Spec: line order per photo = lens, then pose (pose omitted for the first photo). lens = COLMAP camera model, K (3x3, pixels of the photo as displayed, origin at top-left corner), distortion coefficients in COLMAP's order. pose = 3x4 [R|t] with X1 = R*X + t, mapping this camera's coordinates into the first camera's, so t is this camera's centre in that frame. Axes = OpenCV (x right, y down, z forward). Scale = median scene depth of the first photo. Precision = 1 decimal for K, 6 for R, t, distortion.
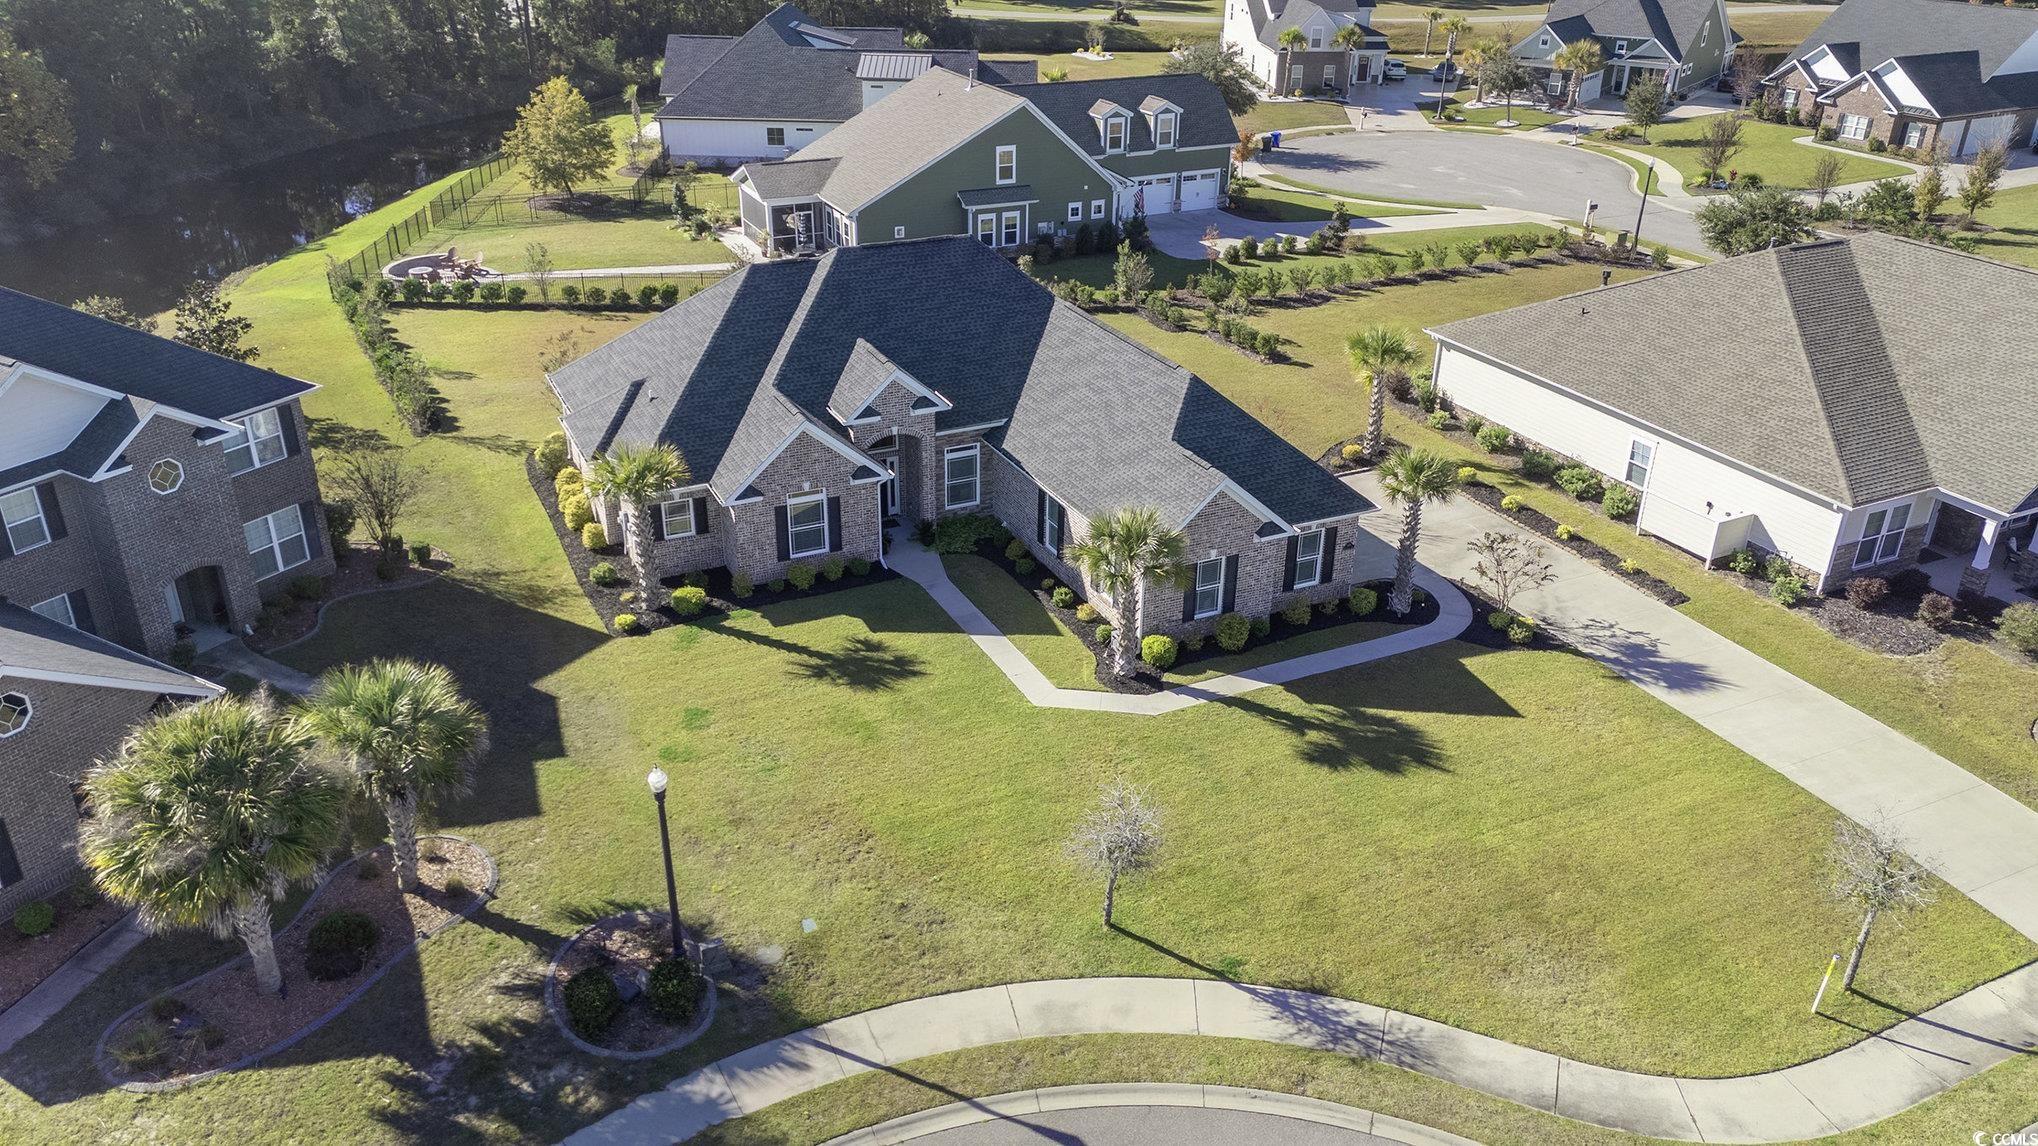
lens RADIAL K [[1536.0, 0, 1019.0], [0, 1536.0, 573.0], [0, 0, 1]] dist [-0.000113, -0.000217]
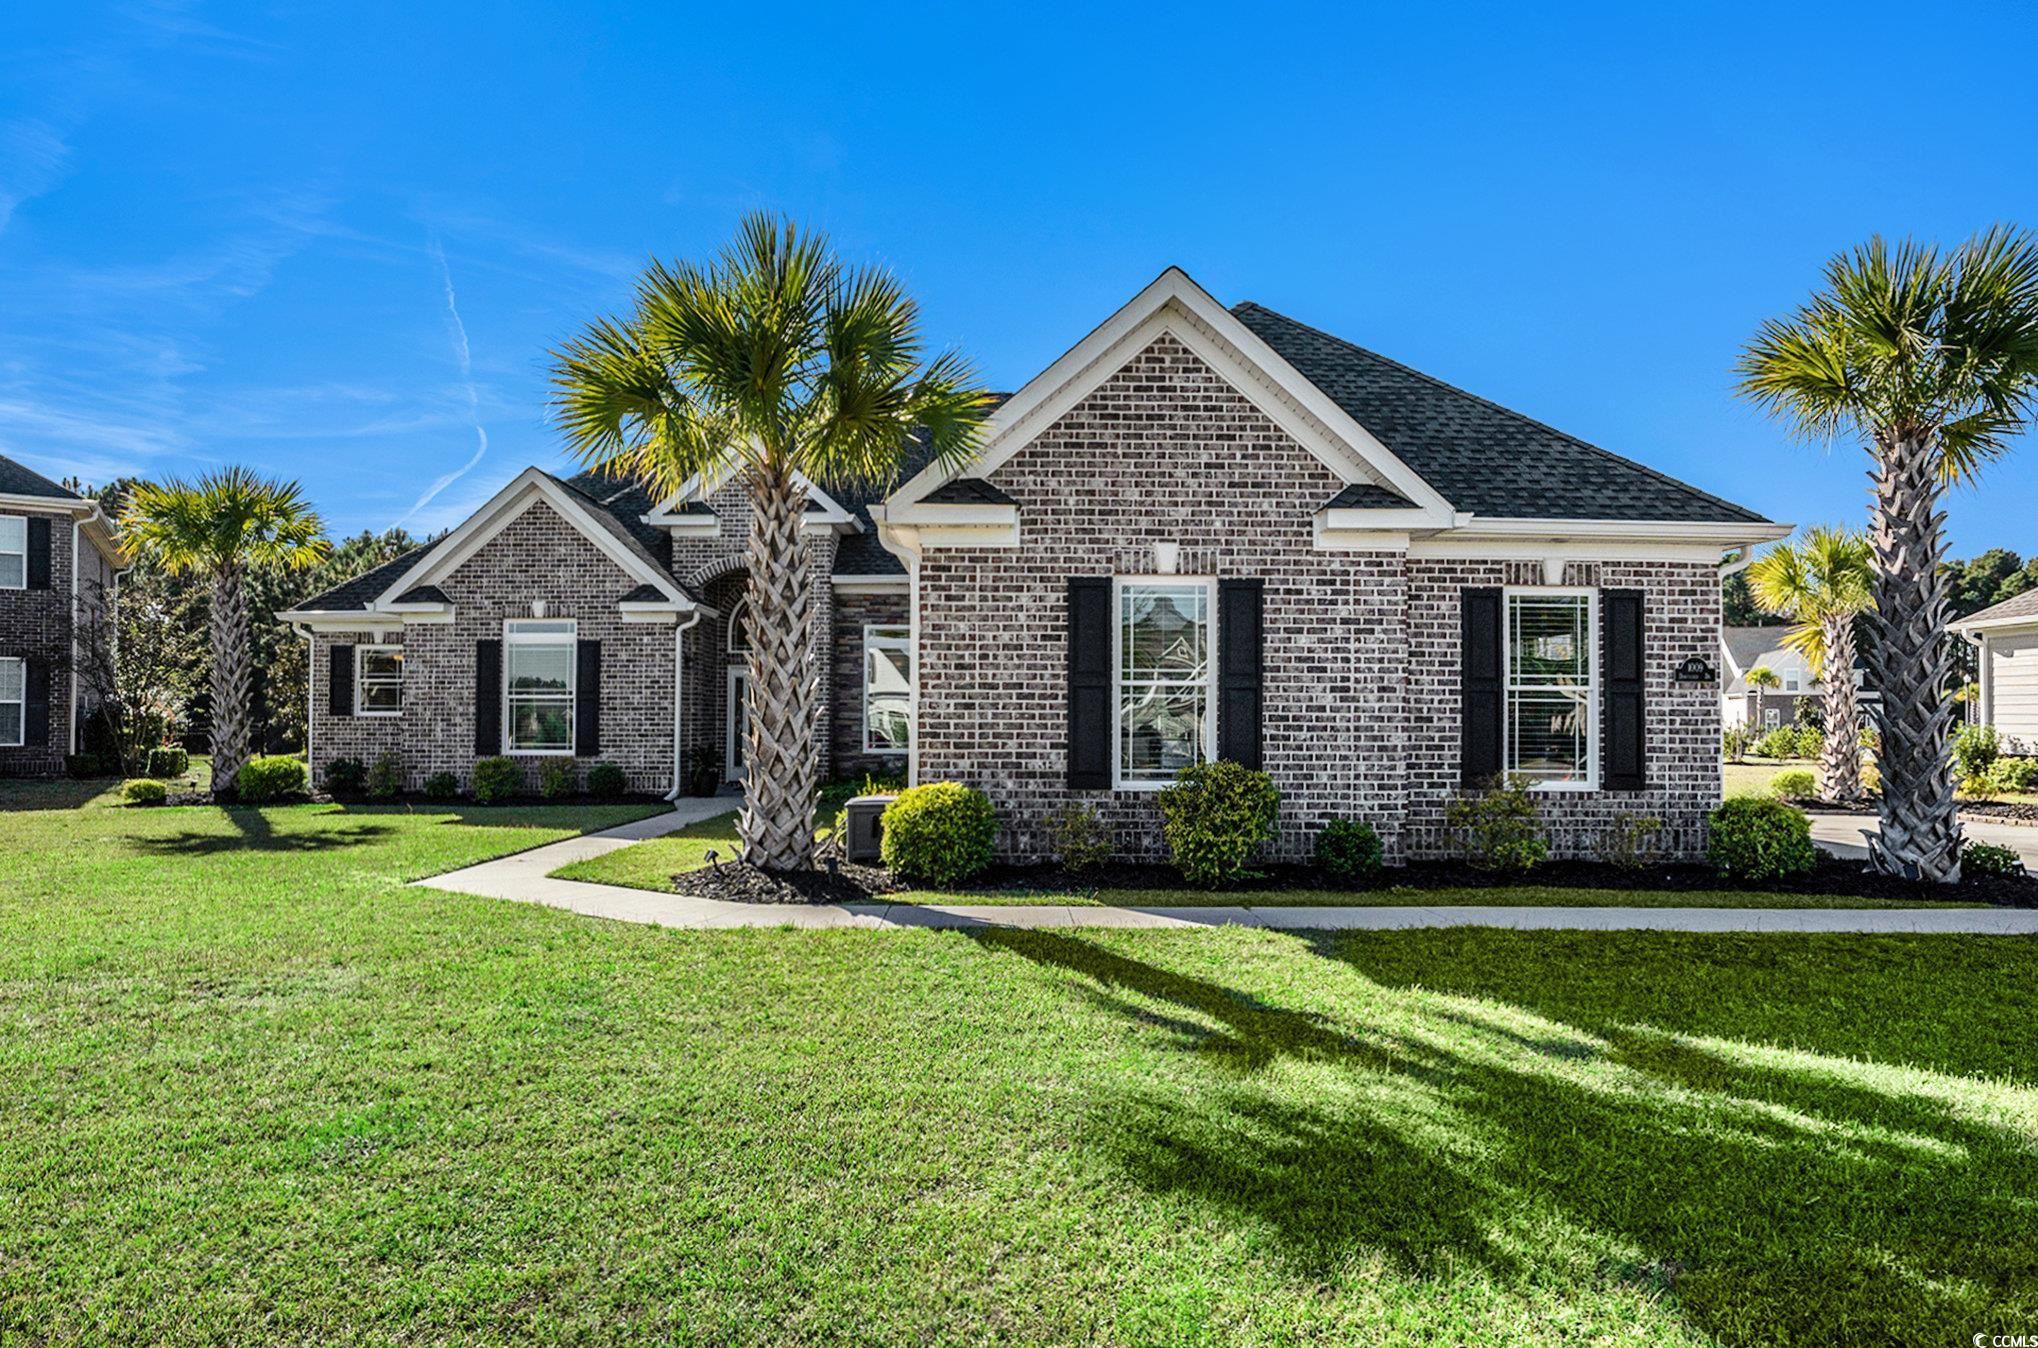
lens RADIAL K [[1174.0, 0, 1019.0], [0, 1174.0, 674.0], [0, 0, 1]] dist [-0.002129, -0.000177]
pose [[0.908478, -0.011911, -0.417763, 0.187534], [-0.188120, 0.880951, -0.434207, 0.111527], [0.373201, 0.473057, 0.798084, 0.751314]]
